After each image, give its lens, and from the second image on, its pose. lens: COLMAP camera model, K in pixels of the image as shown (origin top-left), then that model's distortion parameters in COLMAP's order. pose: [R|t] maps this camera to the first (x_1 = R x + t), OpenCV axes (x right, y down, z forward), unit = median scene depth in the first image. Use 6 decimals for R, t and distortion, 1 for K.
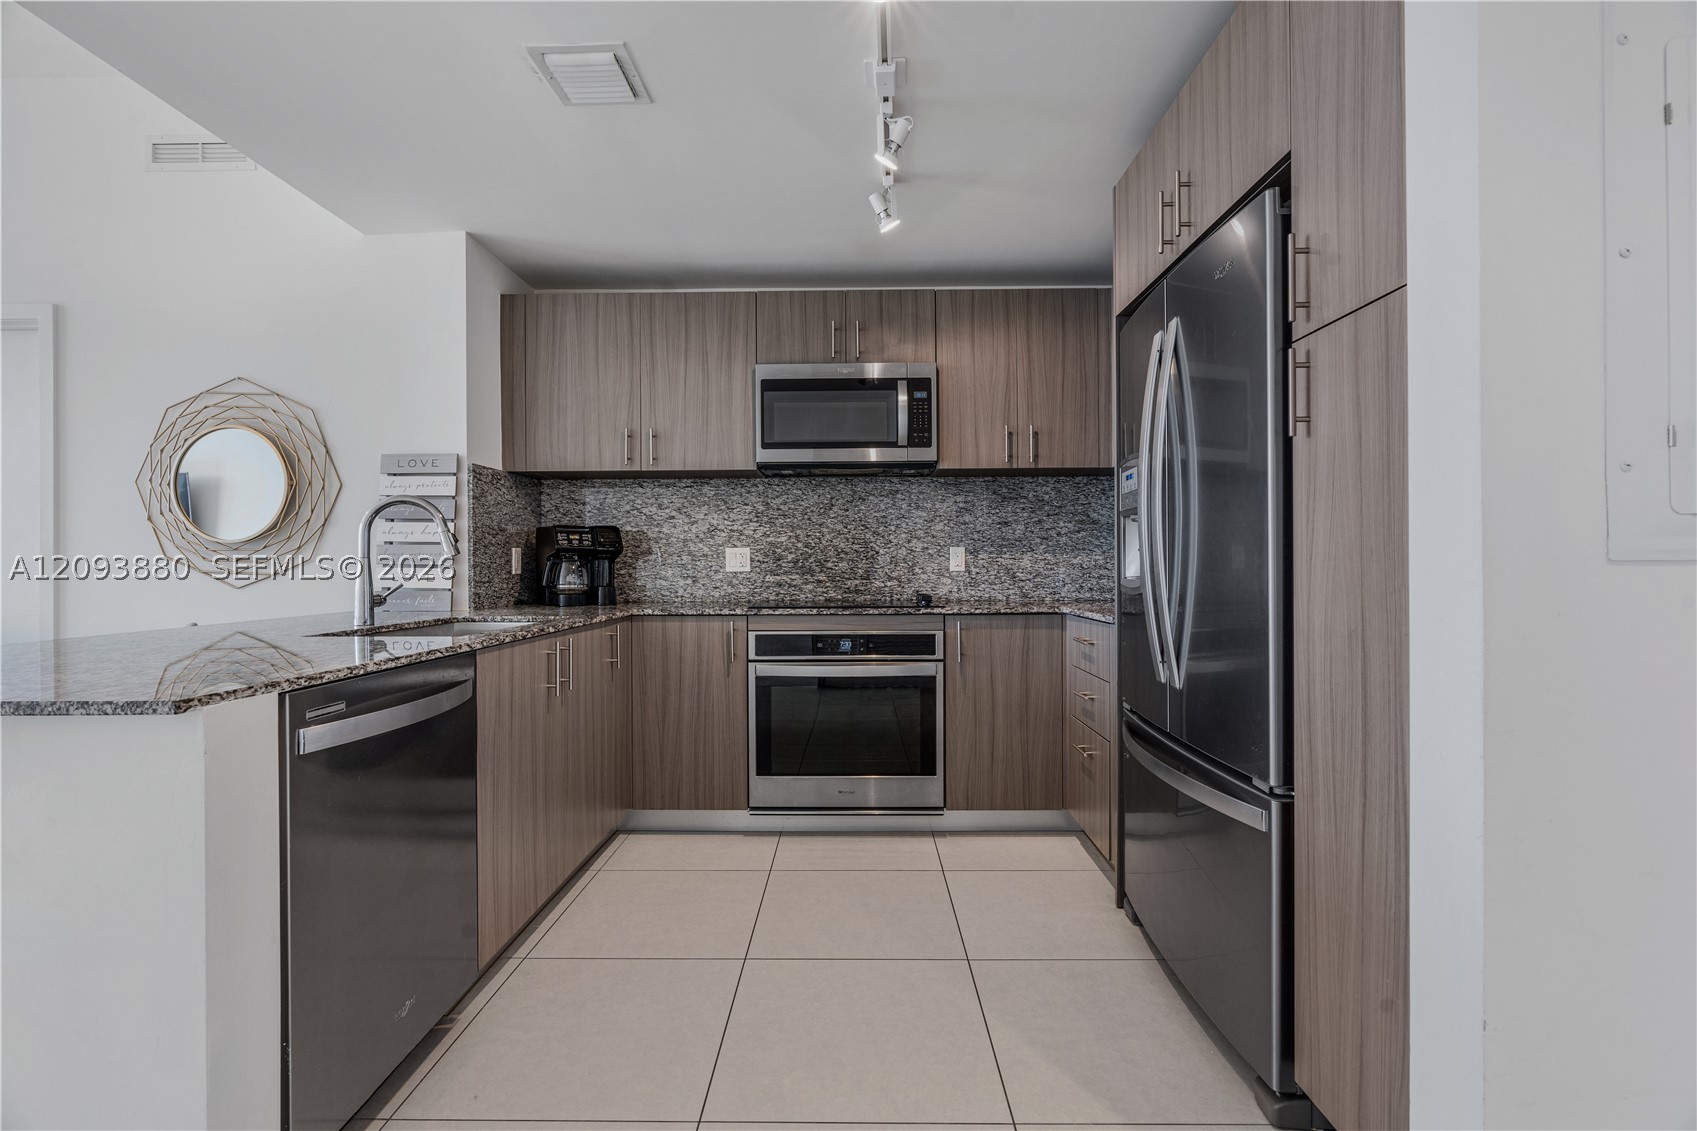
lens RADIAL K [[765.4, 0, 849.2], [0, 765.4, 562.5], [0, 0, 1]] dist [-0.014223, 0.005929]
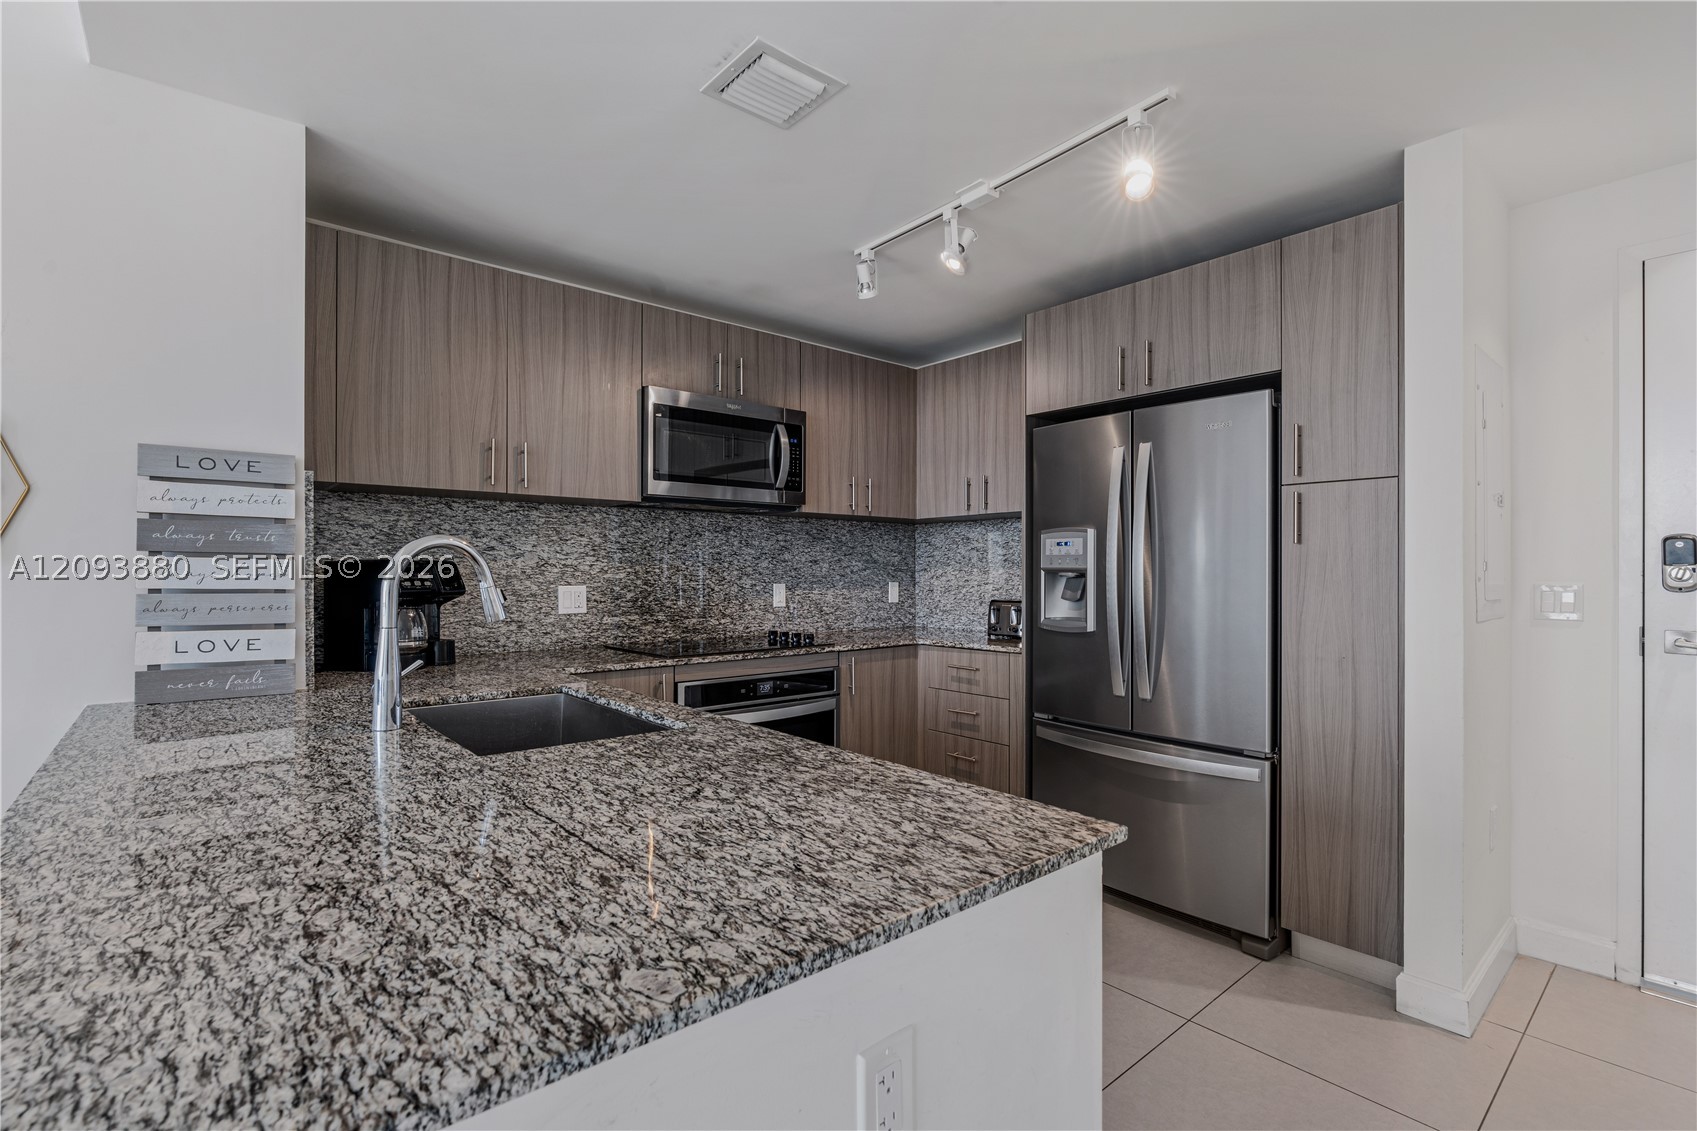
lens RADIAL K [[782.7, 0, 837.4], [0, 782.7, 568.8], [0, 0, 1]] dist [-0.009450, 0.000735]
pose [[0.749208, 0.007214, 0.662295, -0.554149], [-0.005724, 0.999974, -0.004416, -0.039587], [-0.662310, -0.000483, 0.749230, 0.158846]]
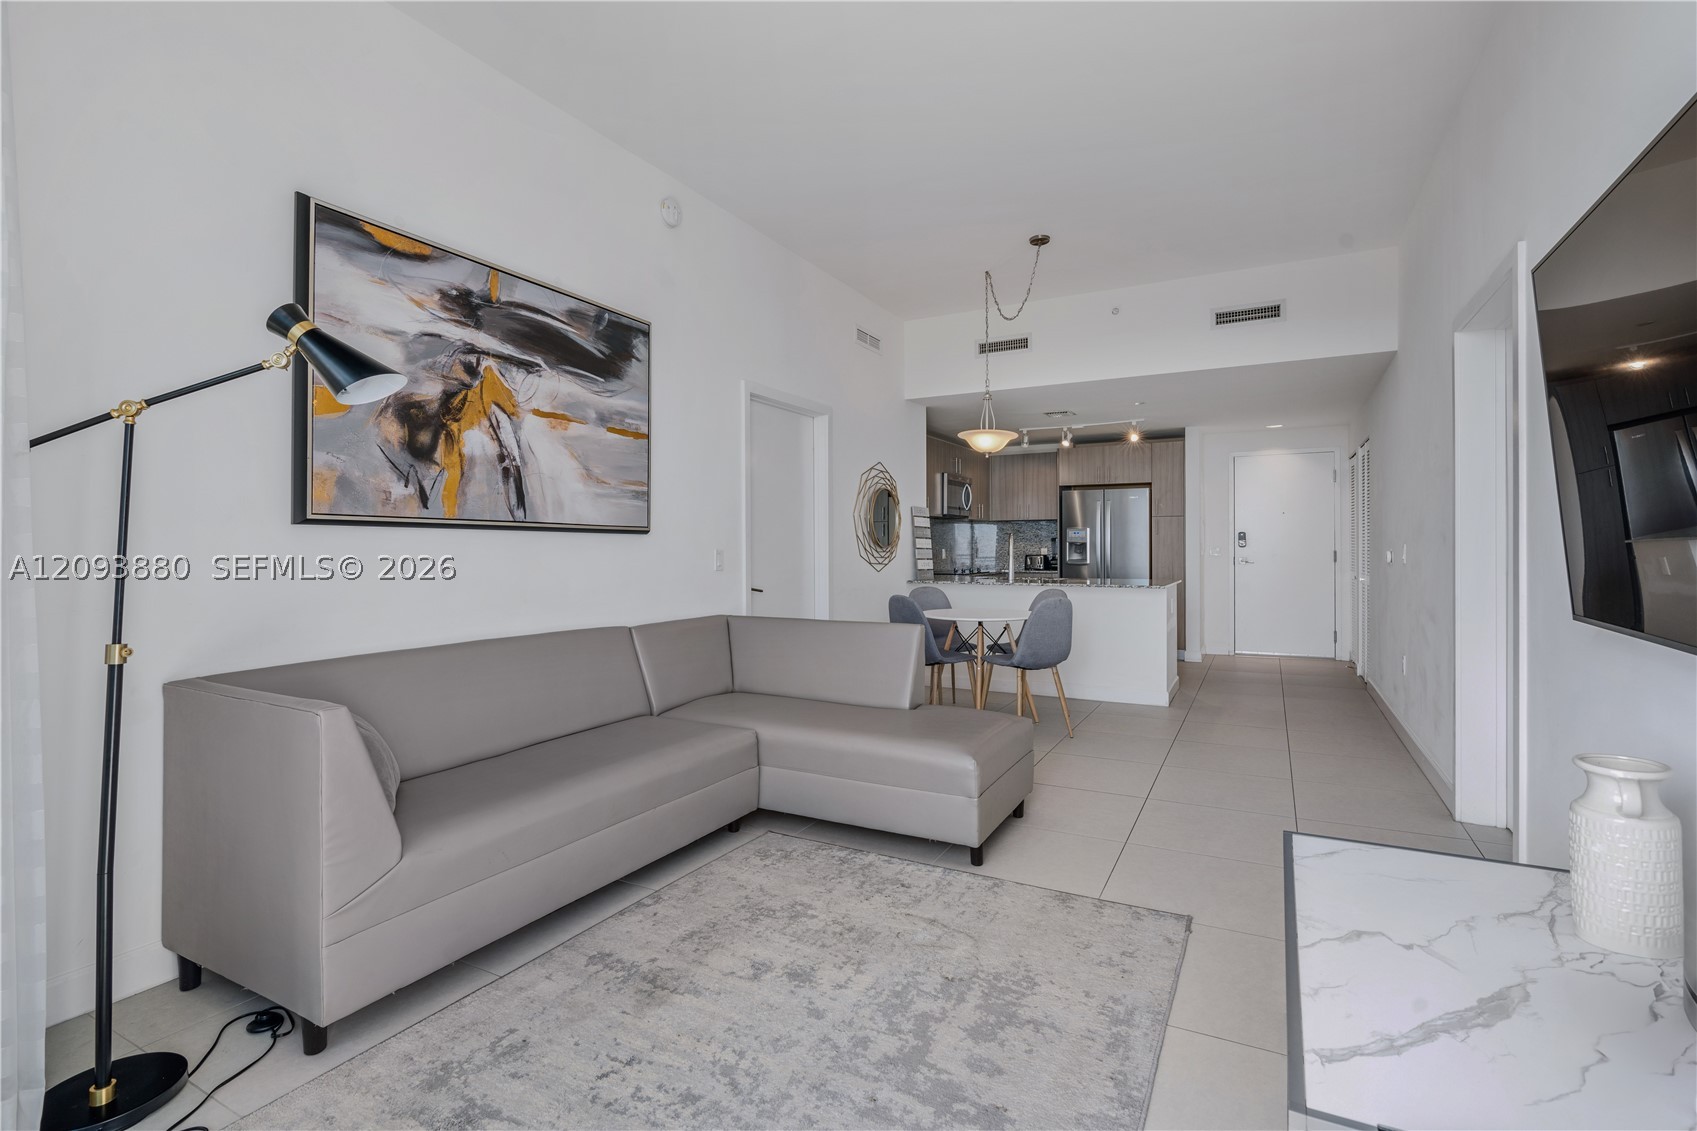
lens RADIAL K [[783.9, 0, 847.4], [0, 783.9, 547.6], [0, 0, 1]] dist [-0.002248, -0.000002]
pose [[0.461512, 0.001305, 0.887133, -2.407482], [0.000950, 0.999998, -0.001966, -0.021496], [-0.887133, 0.001750, 0.461510, 0.141596]]
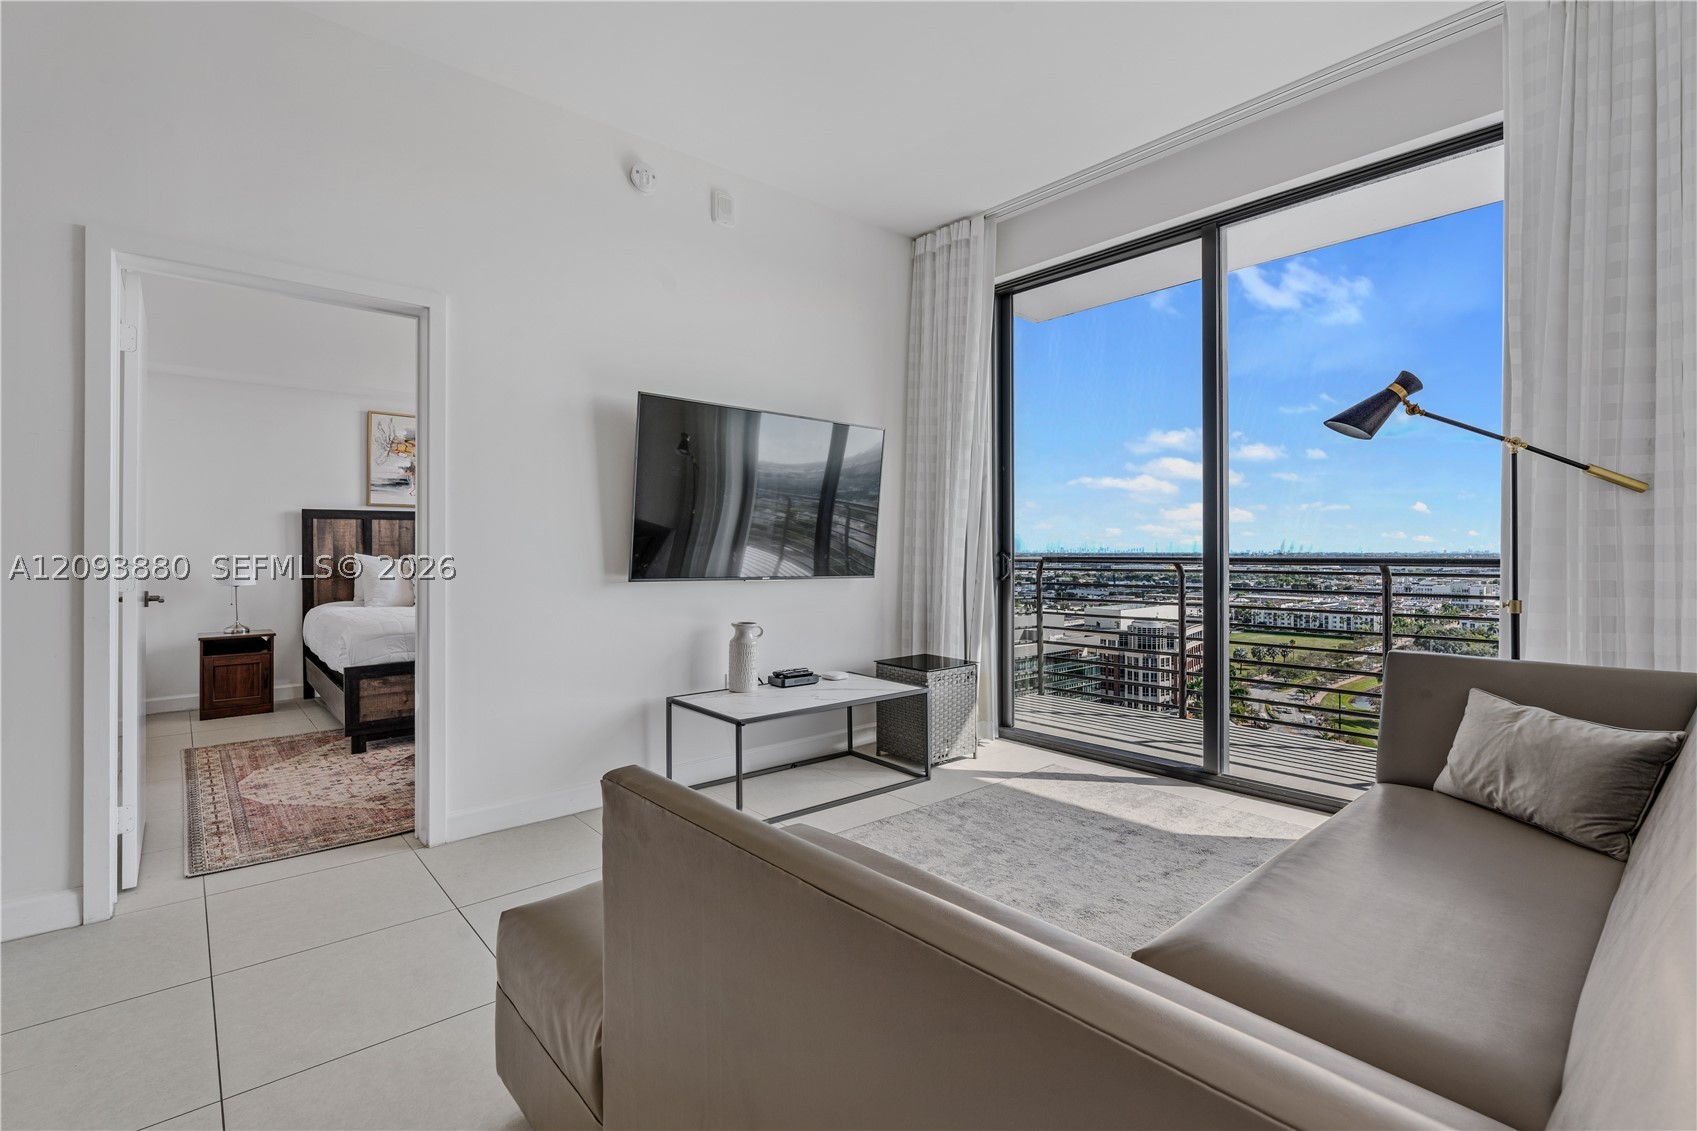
lens RADIAL K [[768.1, 0, 849.8], [0, 768.1, 548.2], [0, 0, 1]] dist [-0.002003, 0.000060]
pose [[-0.738453, 0.002557, -0.674300, -1.181389], [0.005668, 0.999981, -0.002415, -0.013268], [0.674281, -0.005605, -0.738454, 0.912269]]
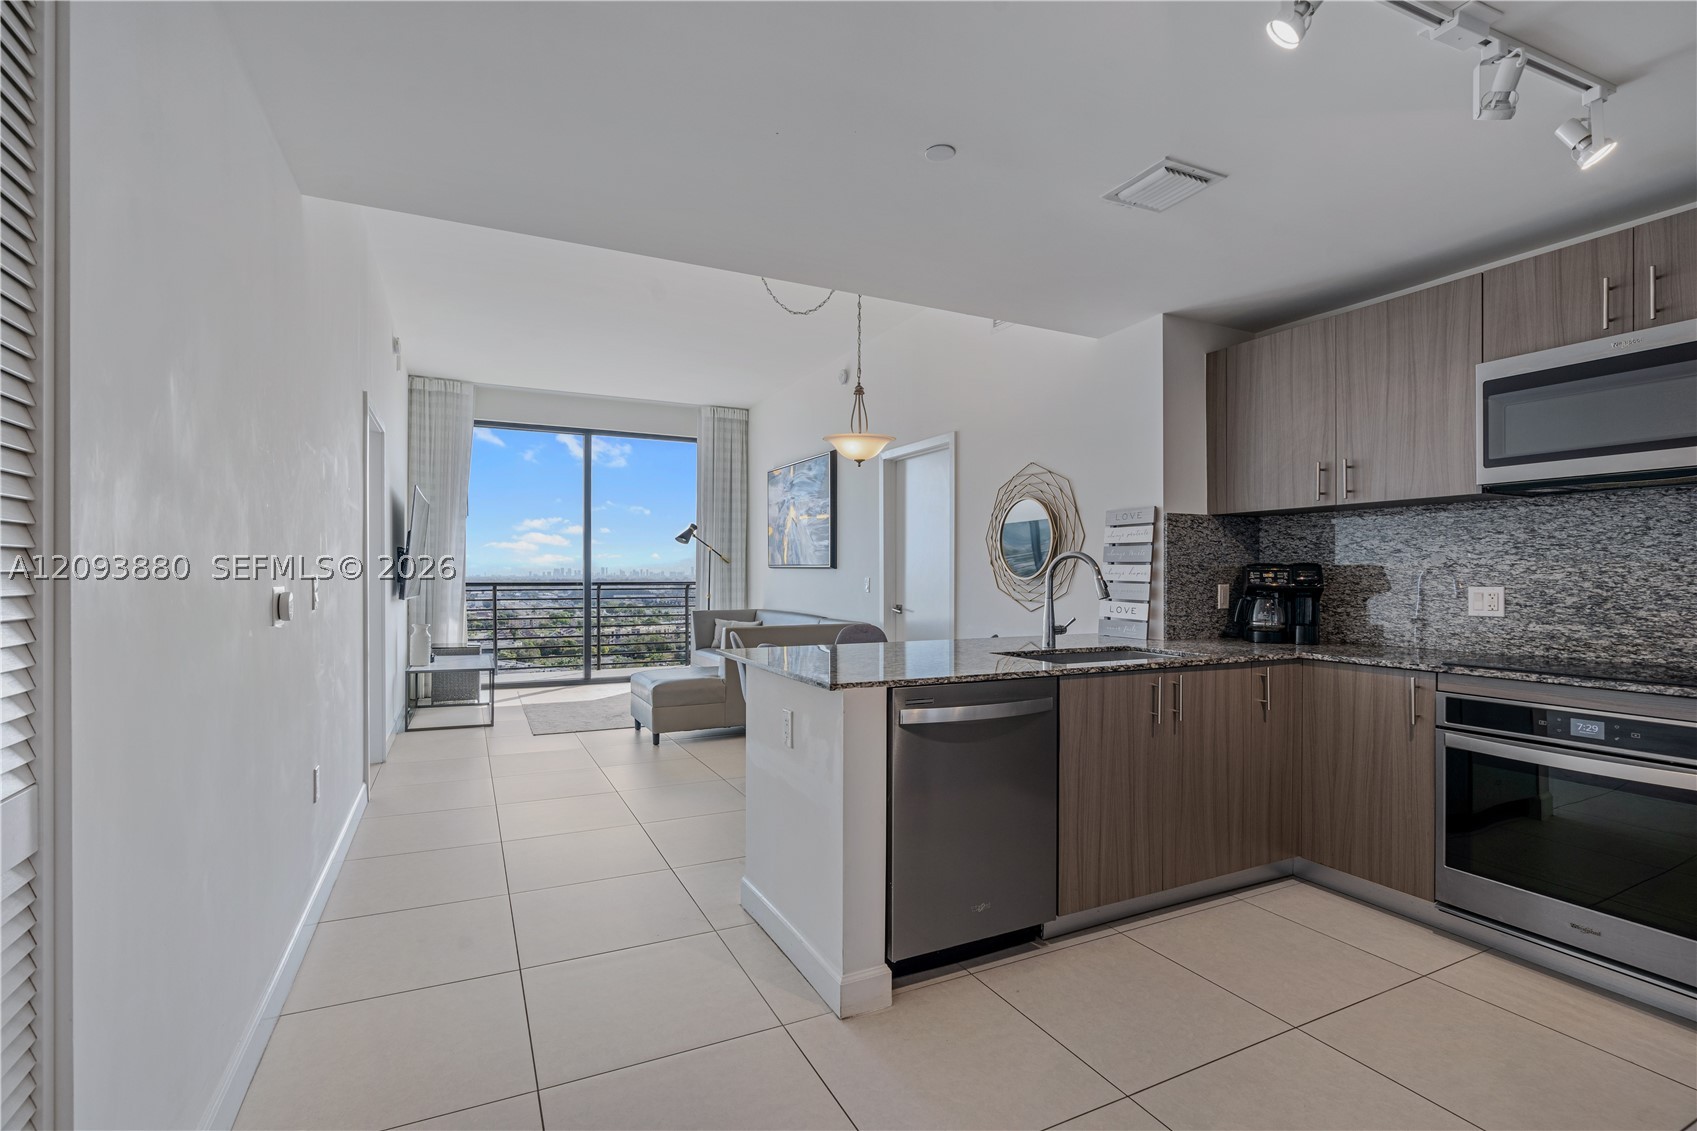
lens RADIAL K [[772.8, 0, 836.5], [0, 772.8, 575.4], [0, 0, 1]] dist [-0.002182, 0.001145]
pose [[0.449042, 0.005948, -0.893491, 0.301095], [-0.002210, 0.999982, 0.005546, -0.037604], [0.893508, -0.000516, 0.449047, 0.024826]]
